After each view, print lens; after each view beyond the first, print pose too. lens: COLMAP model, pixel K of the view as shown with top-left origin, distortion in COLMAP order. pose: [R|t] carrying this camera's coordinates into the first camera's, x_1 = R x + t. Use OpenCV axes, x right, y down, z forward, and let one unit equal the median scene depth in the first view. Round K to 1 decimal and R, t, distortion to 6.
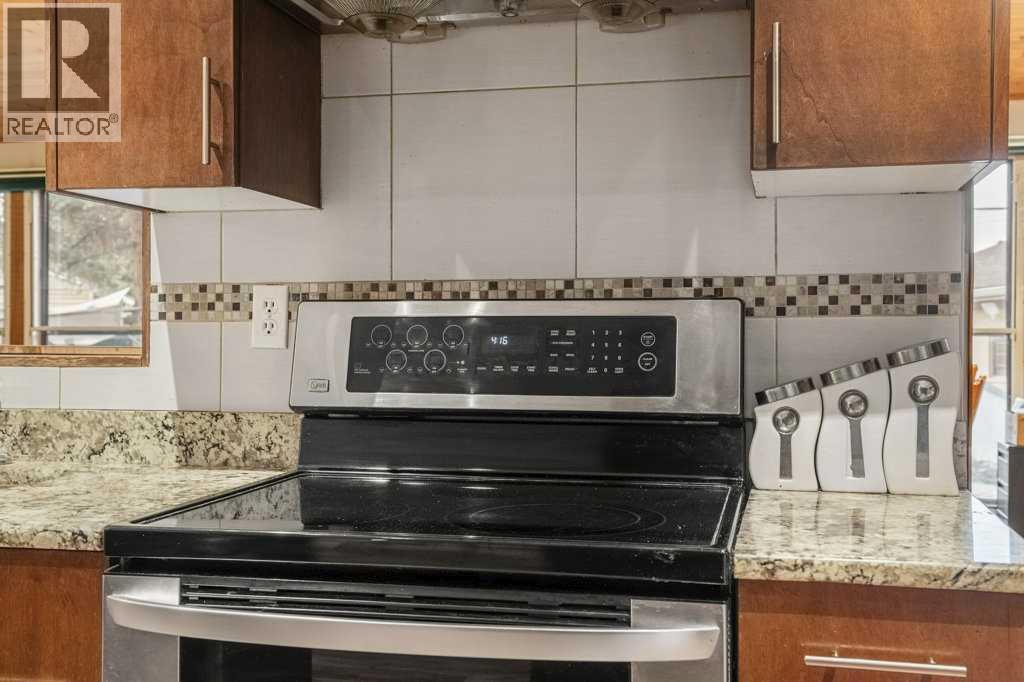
lens RADIAL K [[1134.7, 0, 512.0], [0, 1134.7, 341.0], [0, 0, 1]] dist [0.024590, 0.027414]
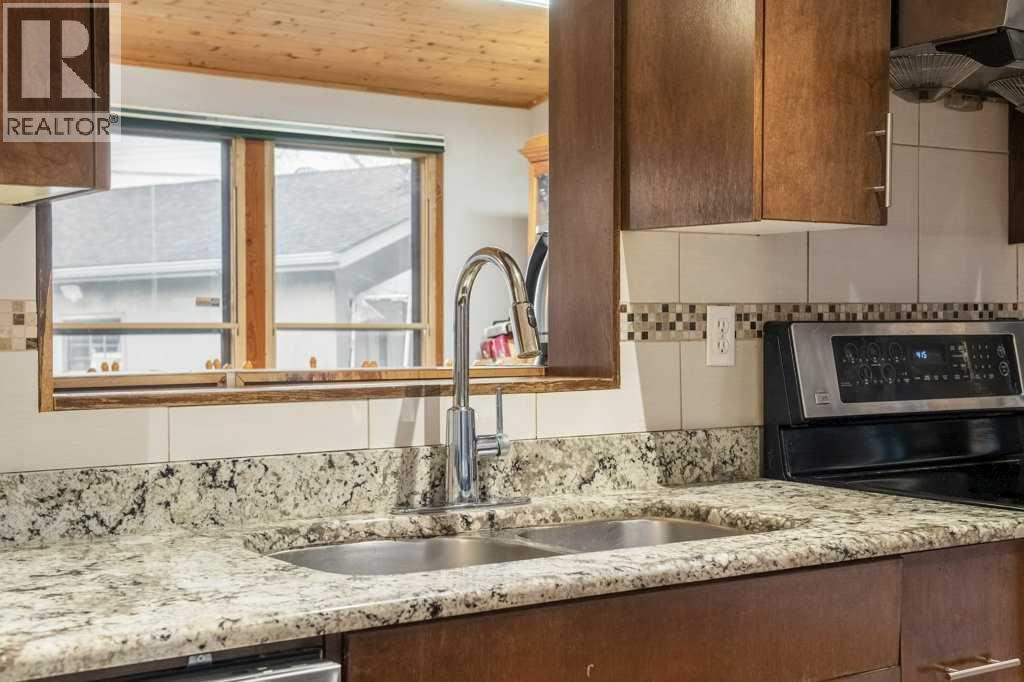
lens RADIAL K [[1441.5, 0, 512.0], [0, 1441.5, 341.0], [0, 0, 1]] dist [0.085399, 0.025836]
pose [[0.675477, -0.015122, 0.737226, -1.309364], [0.007484, 0.999879, 0.013653, -0.035932], [-0.737343, -0.003705, 0.675509, 0.241570]]
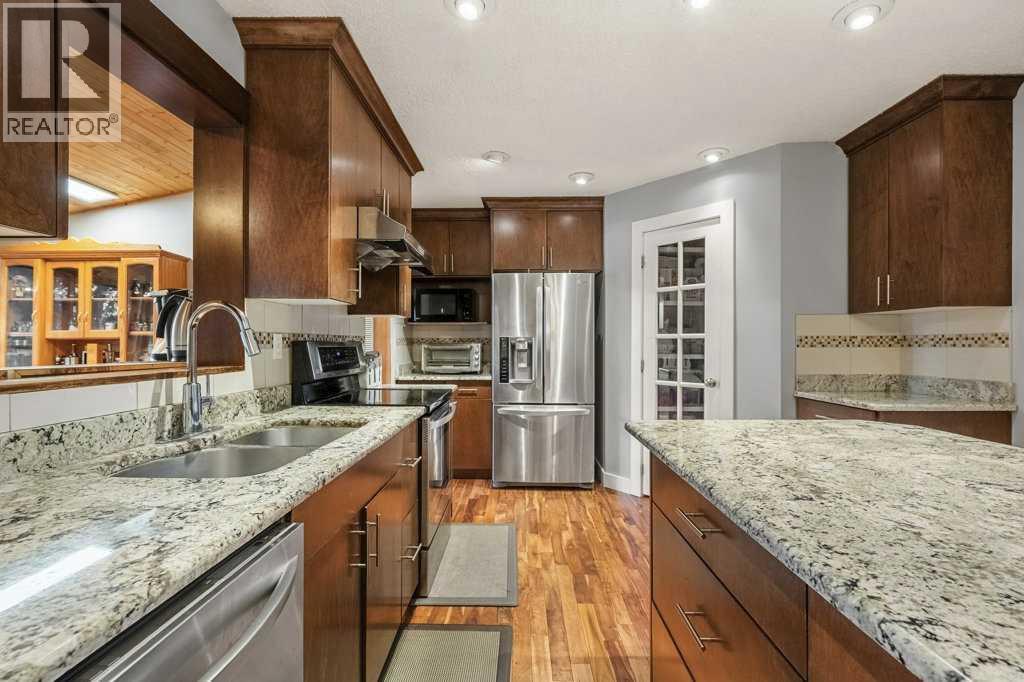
lens RADIAL K [[471.8, 0, 512.0], [0, 471.8, 341.0], [0, 0, 1]] dist [0.000698, 0.000072]
pose [[-0.202949, 0.003970, 0.979181, -1.298211], [0.000539, 0.999992, -0.003943, -0.028852], [-0.979189, -0.000273, -0.202950, 0.705025]]
